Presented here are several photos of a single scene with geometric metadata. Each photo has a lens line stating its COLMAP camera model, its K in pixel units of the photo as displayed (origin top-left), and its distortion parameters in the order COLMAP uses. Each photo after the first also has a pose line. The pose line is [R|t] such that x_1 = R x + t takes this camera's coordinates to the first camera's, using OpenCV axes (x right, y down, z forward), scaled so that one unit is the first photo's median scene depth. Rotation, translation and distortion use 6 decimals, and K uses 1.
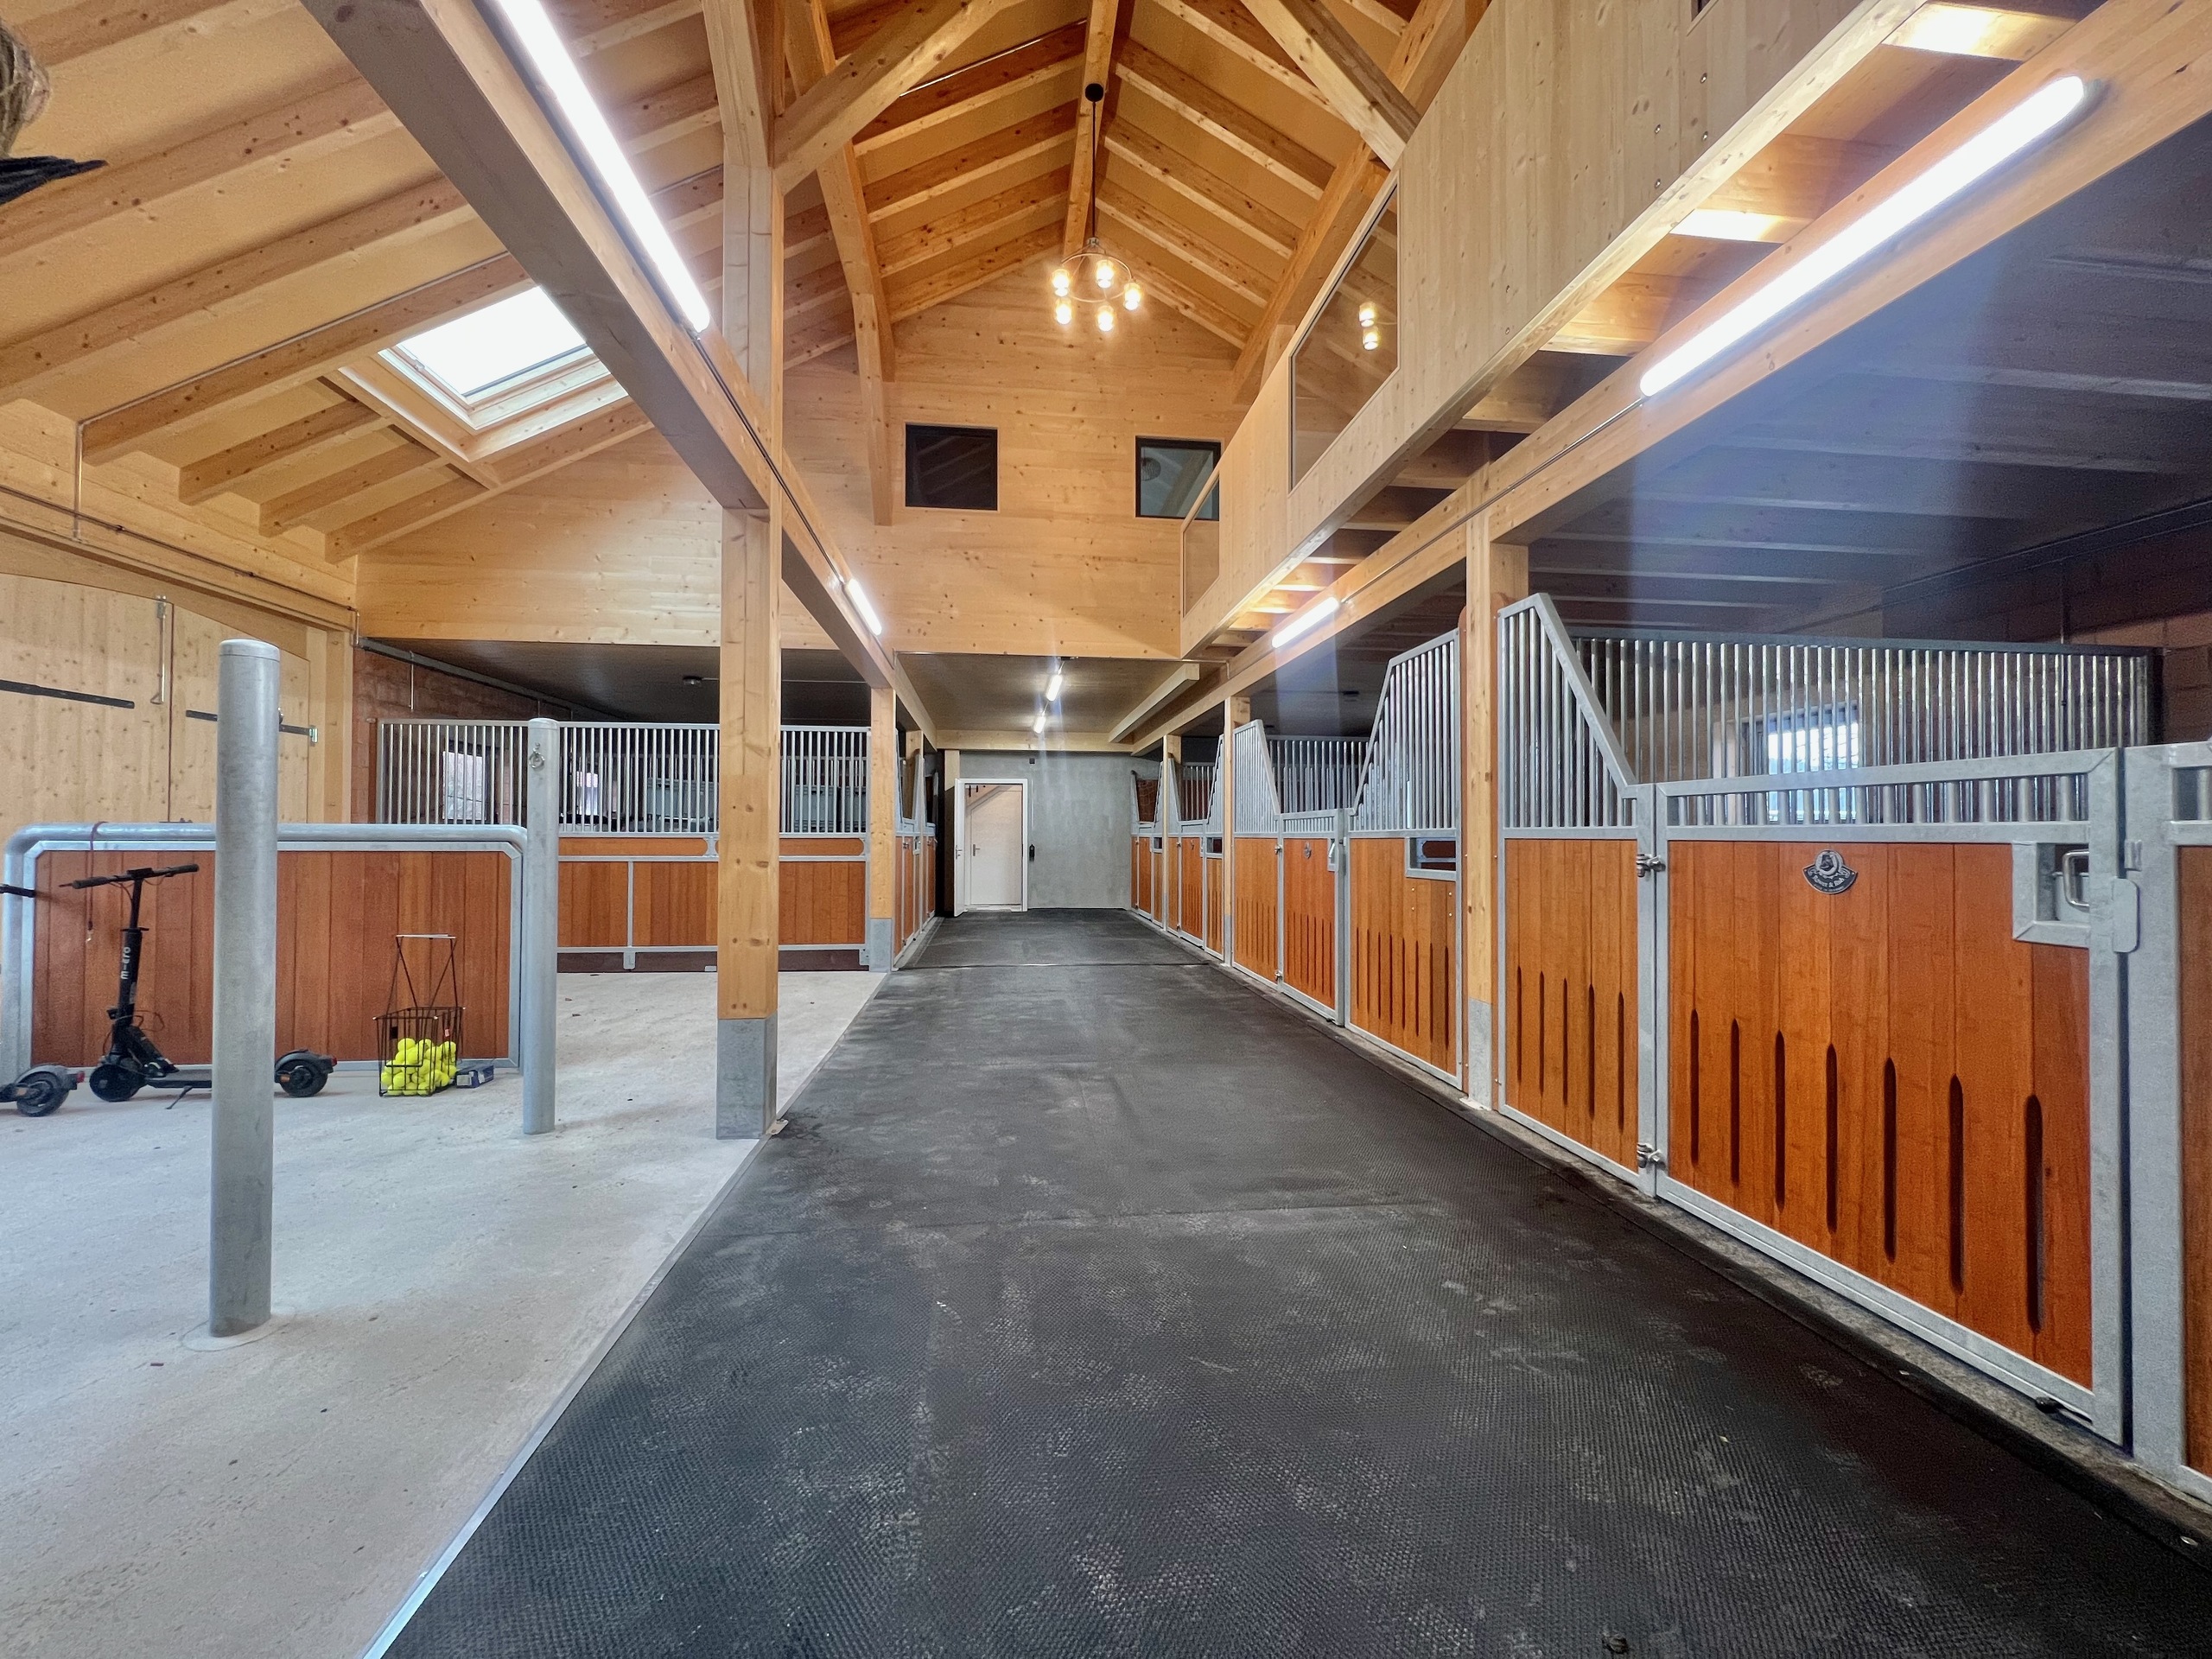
lens RADIAL K [[880.3, 0, 1103.1], [0, 880.3, 826.0], [0, 0, 1]] dist [0.000028, -0.000323]
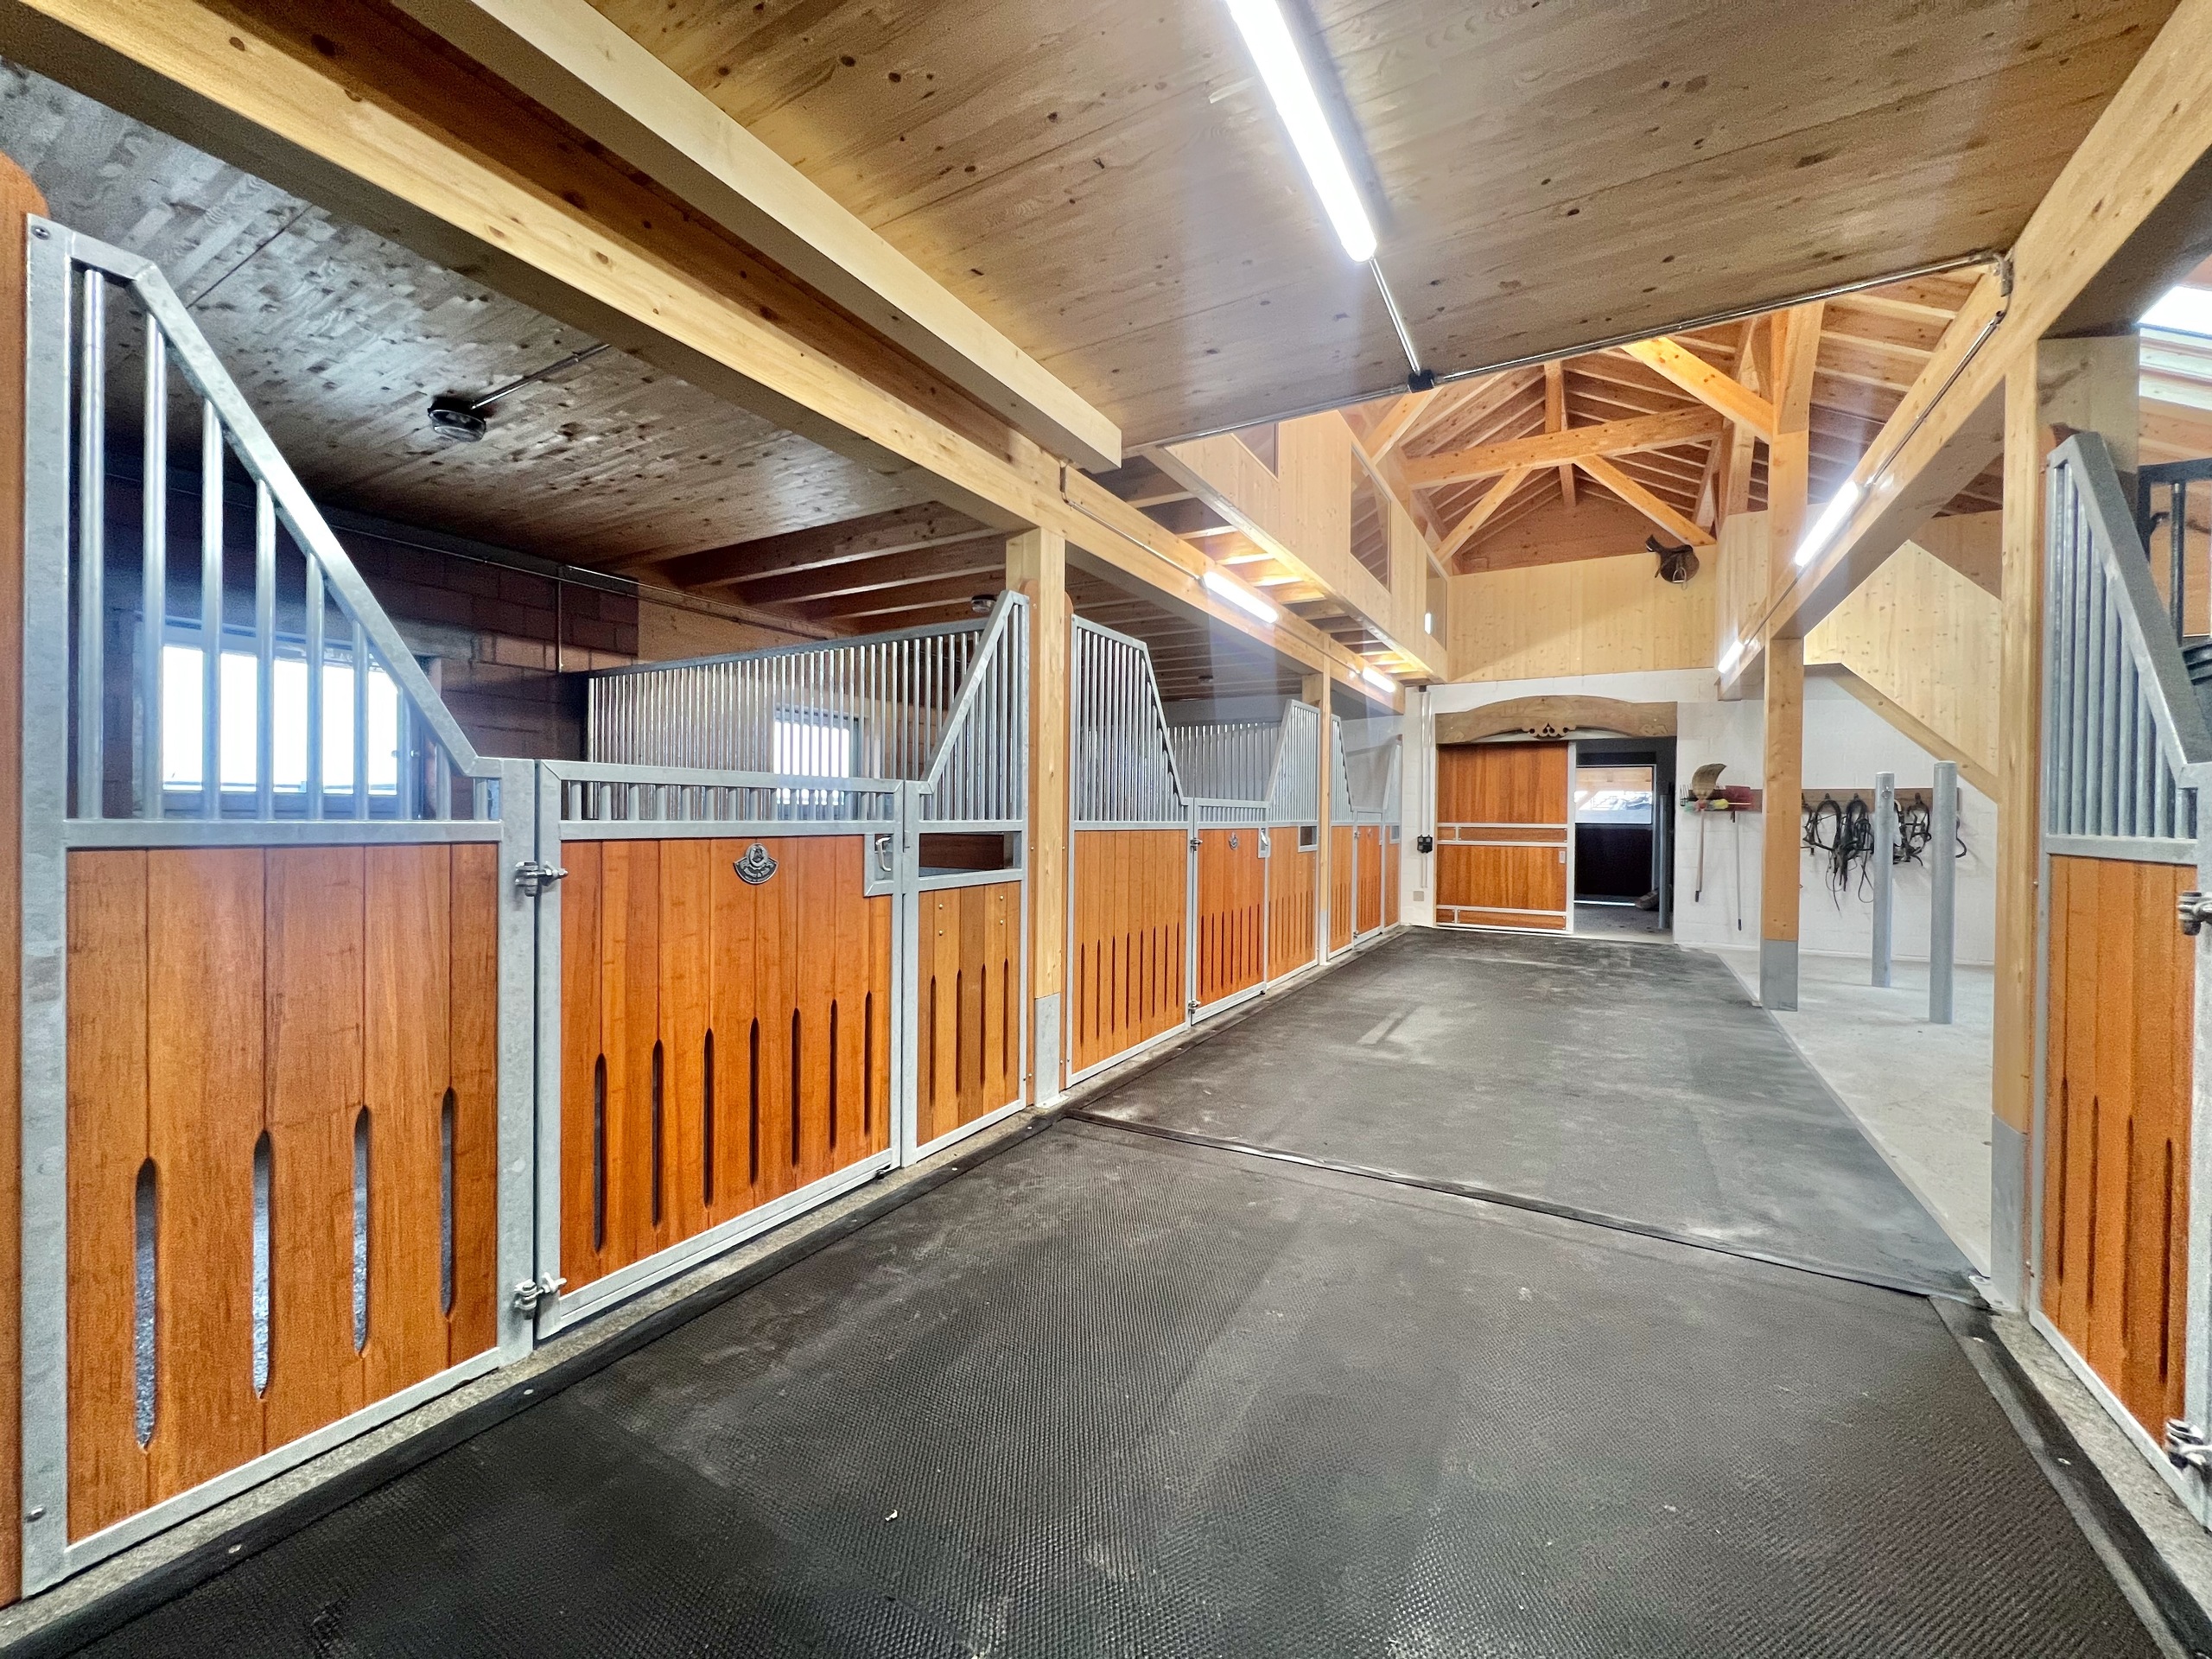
lens RADIAL K [[880.3, 0, 1103.1], [0, 880.3, 826.0], [0, 0, 1]] dist [0.000028, -0.000323]
pose [[-0.801324, -0.008224, 0.598173, -0.228713], [-0.007968, 0.999964, 0.003074, -0.002509], [-0.598177, -0.002303, -0.801361, 1.925800]]
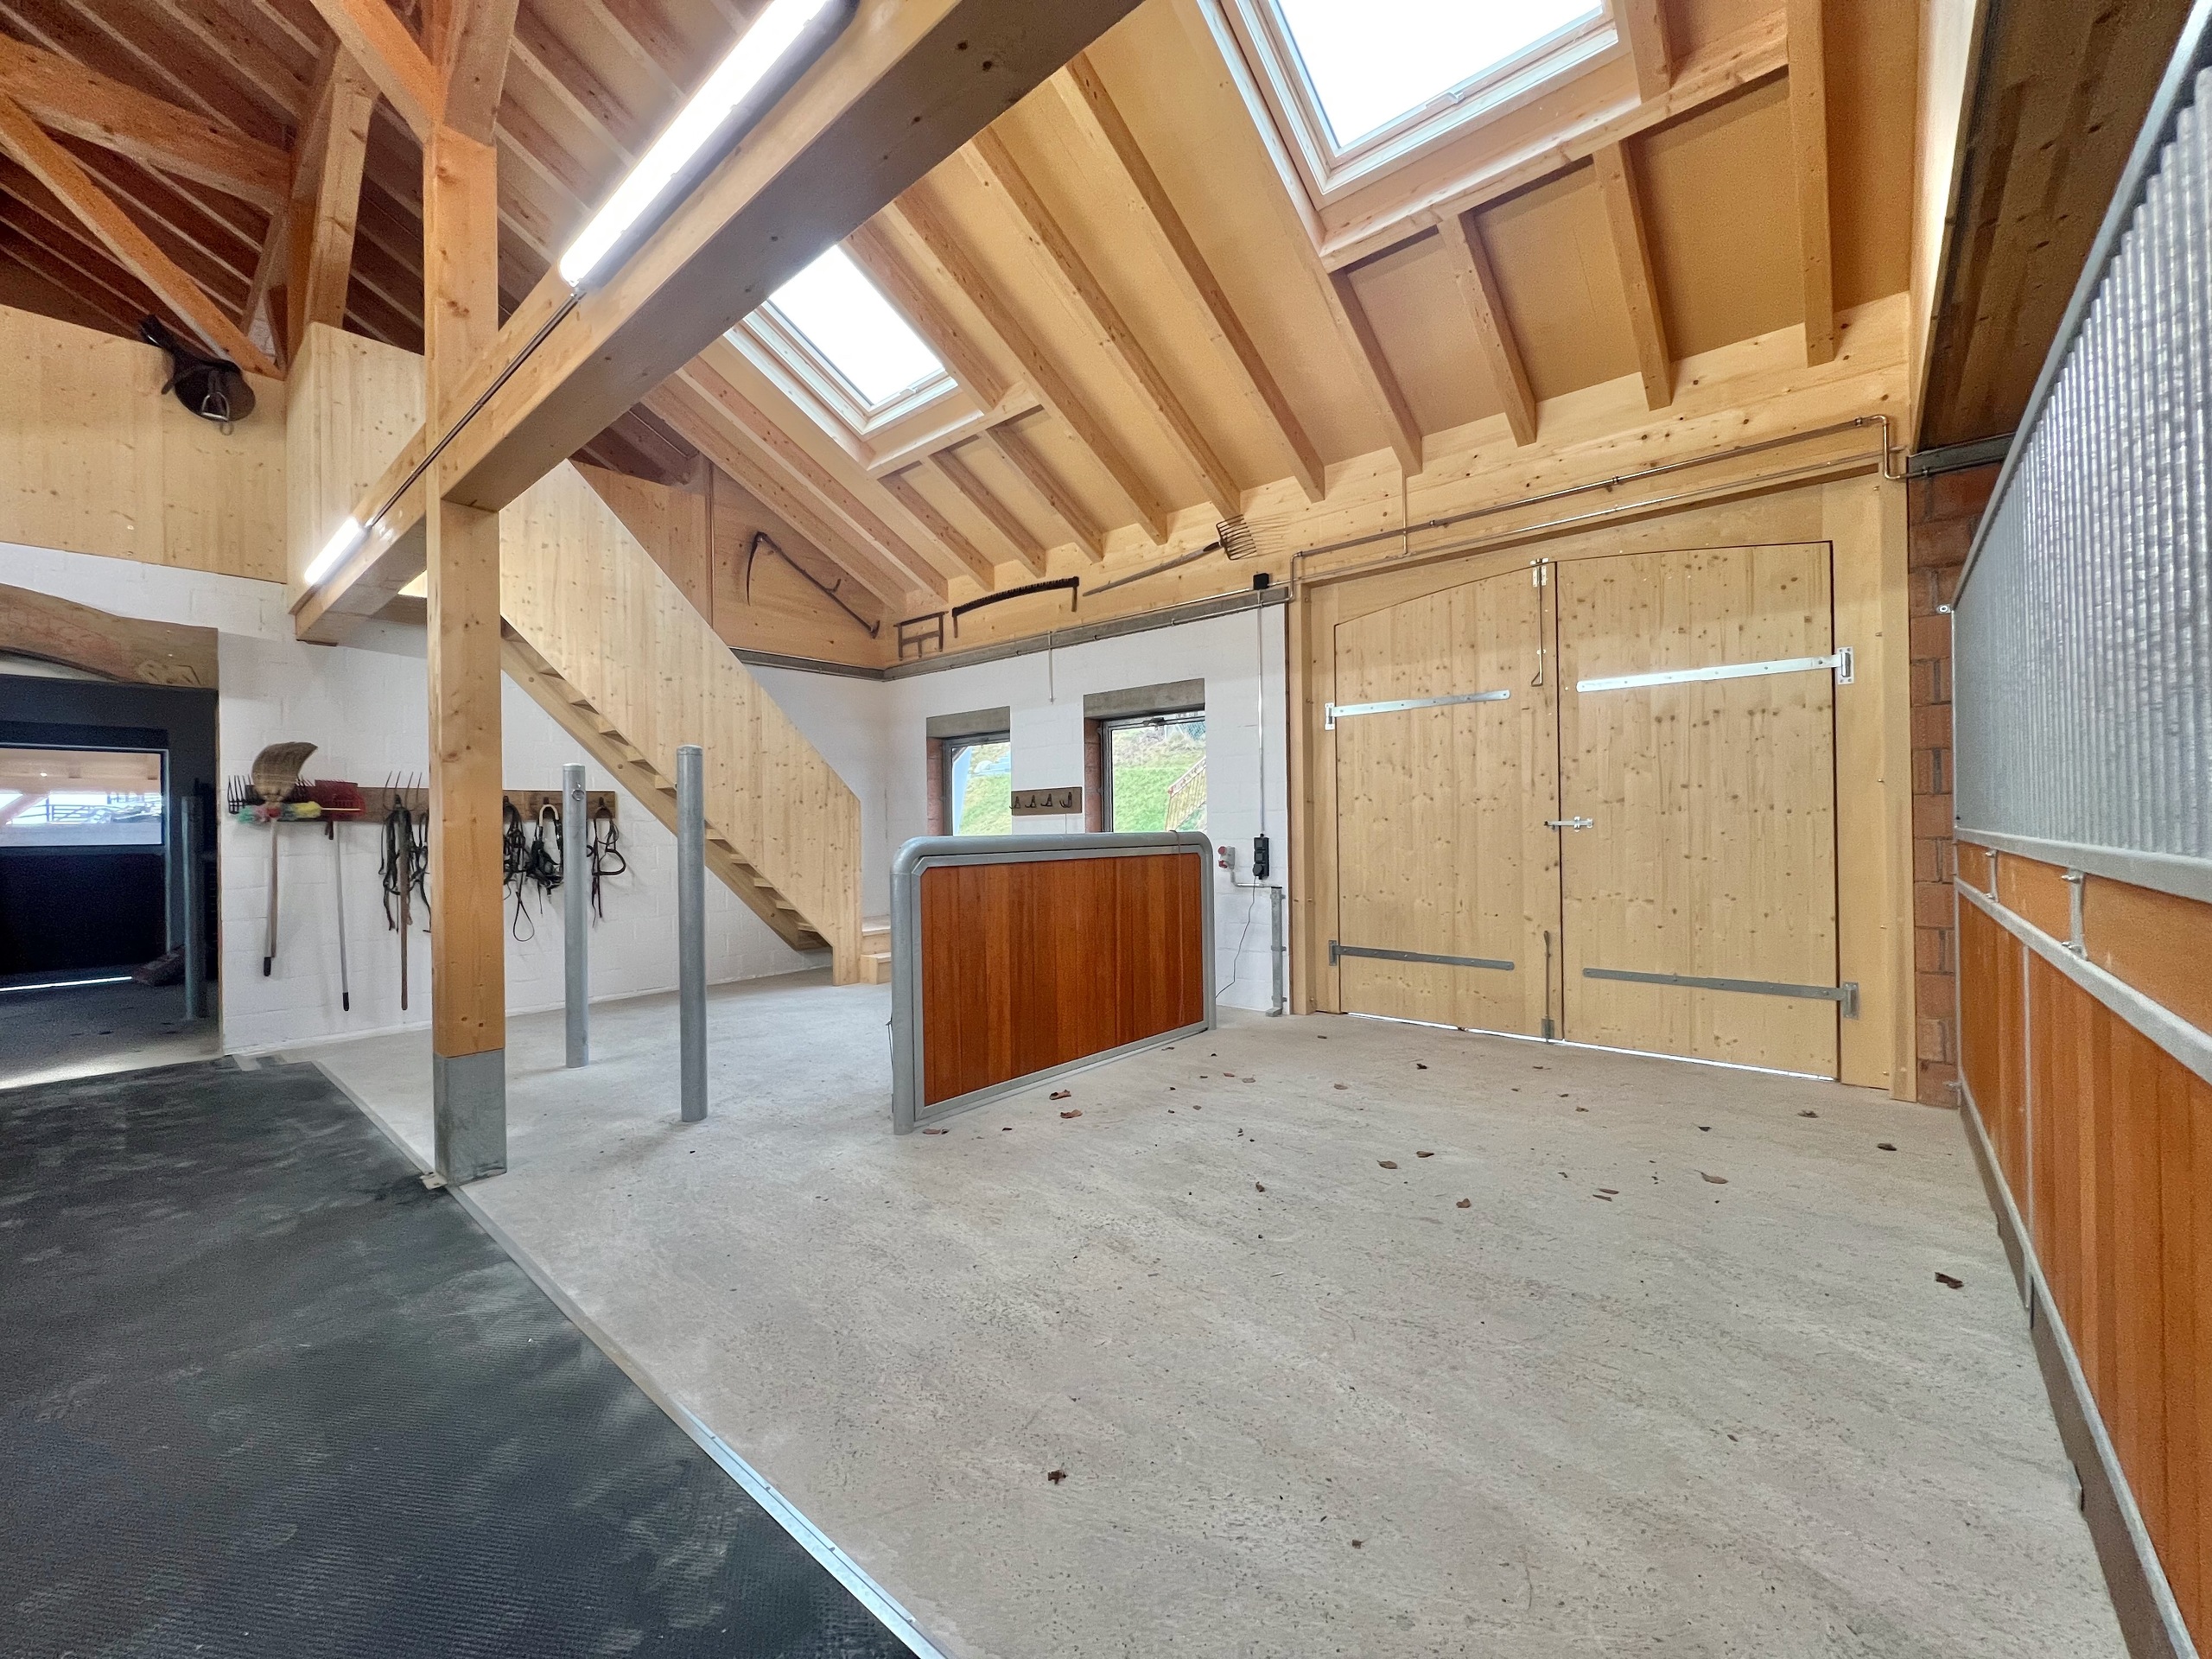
lens RADIAL K [[880.3, 0, 1103.1], [0, 880.3, 826.0], [0, 0, 1]] dist [0.000028, -0.000323]
pose [[-0.738638, 0.013766, -0.673962, -0.171612], [0.020526, 0.999787, -0.002074, -0.007773], [0.673790, -0.015366, -0.738763, 1.353583]]
